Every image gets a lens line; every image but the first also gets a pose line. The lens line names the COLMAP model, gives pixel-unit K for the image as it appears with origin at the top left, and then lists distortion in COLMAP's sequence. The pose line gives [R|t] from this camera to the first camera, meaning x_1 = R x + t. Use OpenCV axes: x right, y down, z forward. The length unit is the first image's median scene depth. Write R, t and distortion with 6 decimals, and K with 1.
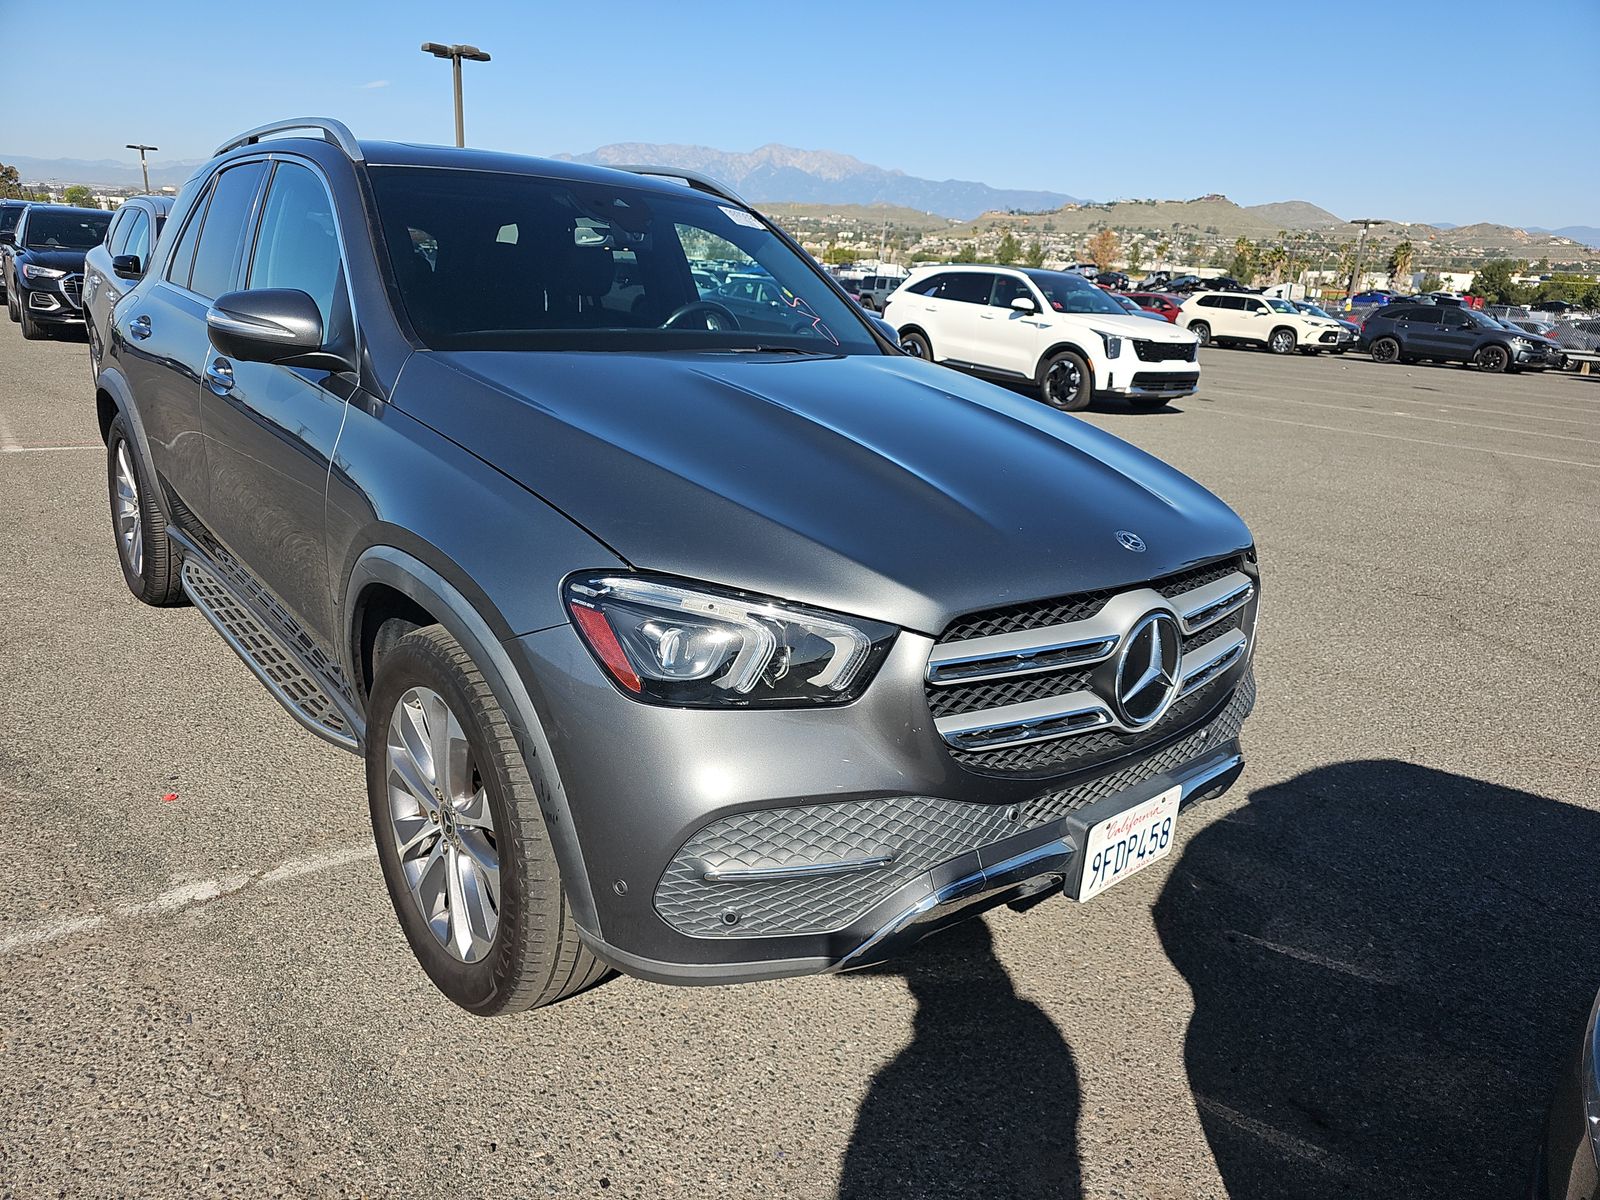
lens RADIAL K [[1060.8, 0, 793.0], [0, 1060.8, 603.3], [0, 0, 1]] dist [0.028889, -0.030119]
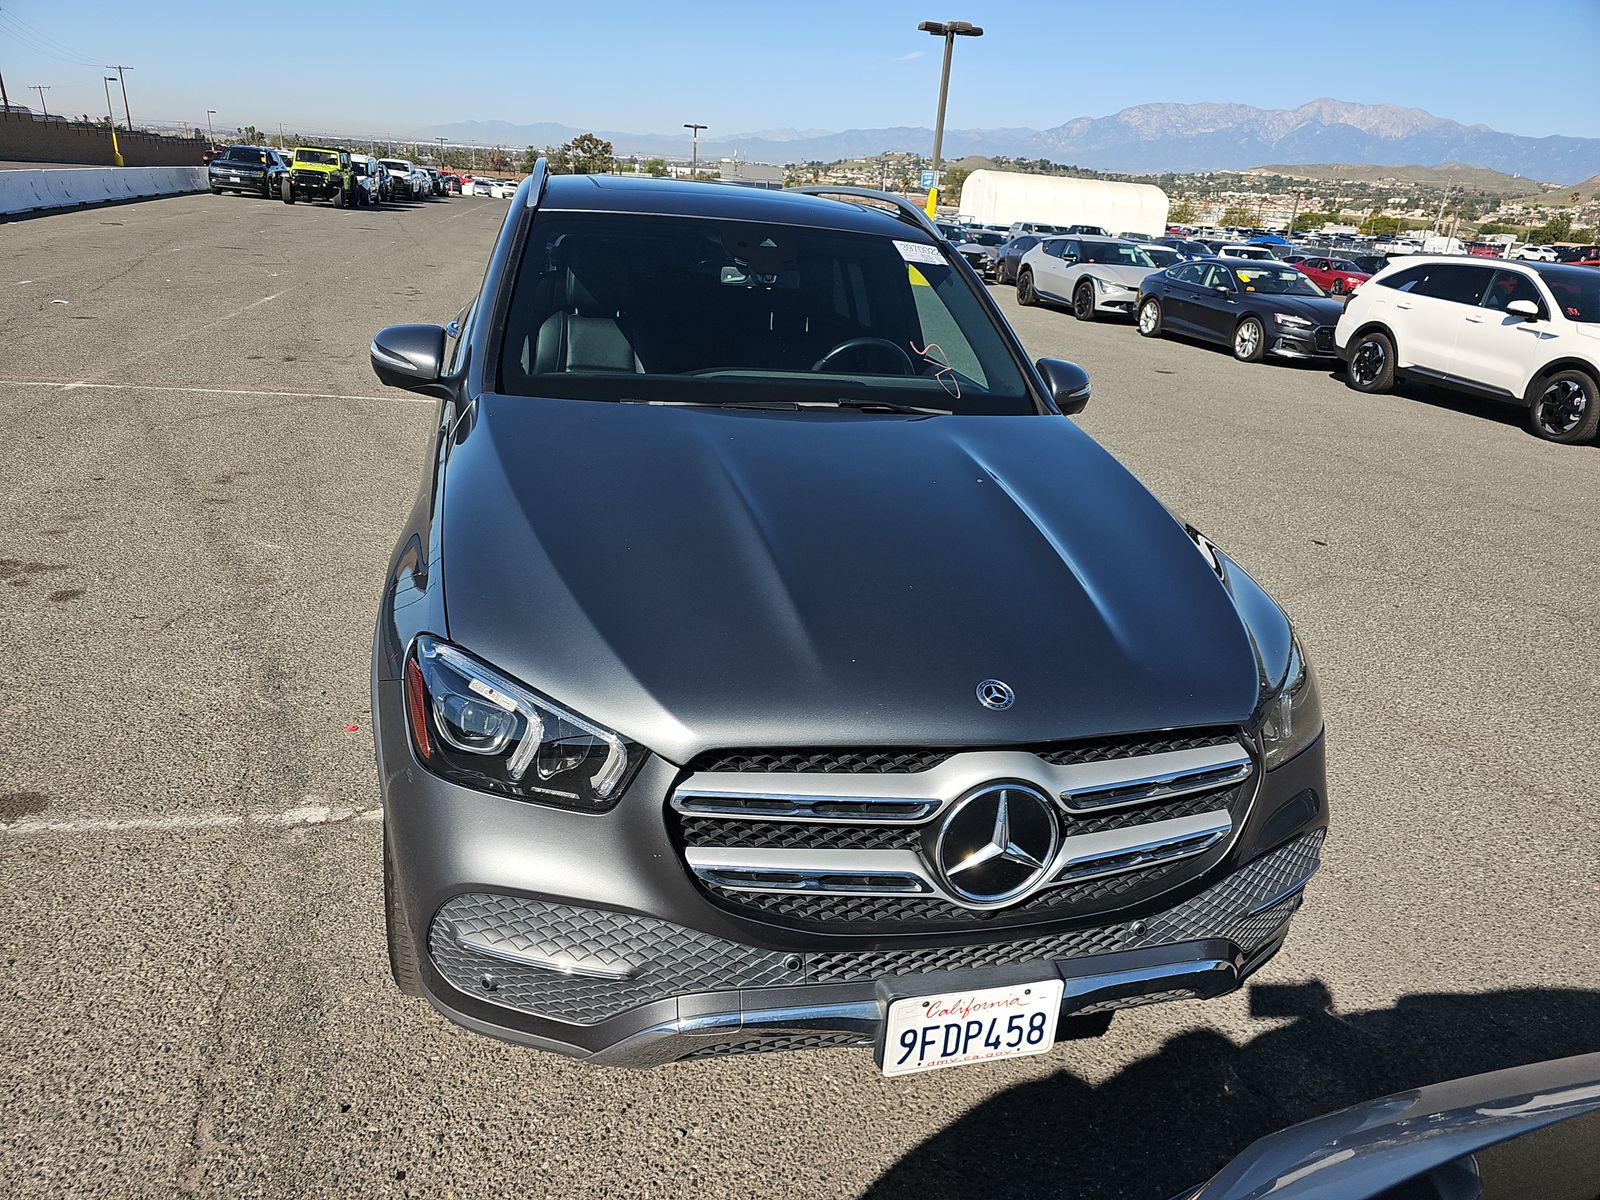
lens RADIAL K [[1060.8, 0, 811.1], [0, 1060.8, 597.4], [0, 0, 1]] dist [0.028889, -0.030119]
pose [[0.899067, 0.158041, -0.408292, 0.096332], [-0.146159, 0.987418, 0.060362, -0.030882], [0.412694, 0.005407, 0.910854, 0.027002]]
